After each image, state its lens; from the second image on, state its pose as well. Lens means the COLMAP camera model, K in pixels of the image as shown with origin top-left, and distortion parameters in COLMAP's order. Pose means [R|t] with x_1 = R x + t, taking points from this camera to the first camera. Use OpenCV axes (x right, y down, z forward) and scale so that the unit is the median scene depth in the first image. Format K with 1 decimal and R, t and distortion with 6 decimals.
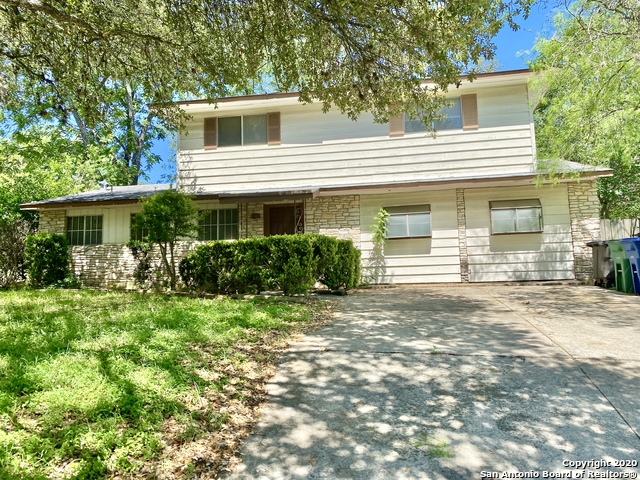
lens RADIAL K [[485.9, 0, 319.9], [0, 485.9, 237.0], [0, 0, 1]] dist [0.014055, 0.002581]
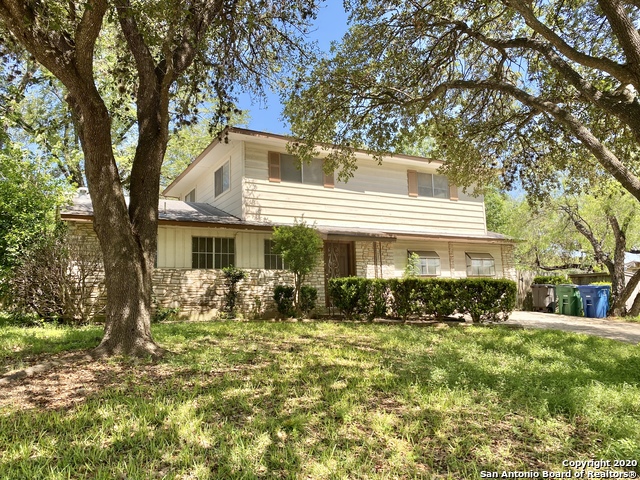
lens RADIAL K [[485.9, 0, 320.2], [0, 485.9, 242.5], [0, 0, 1]] dist [0.014055, 0.002581]
pose [[0.788745, 0.086356, 0.608624, -0.769788], [-0.044869, 0.995530, -0.083106, 0.029727], [-0.613081, 0.038241, 0.789094, 0.131031]]
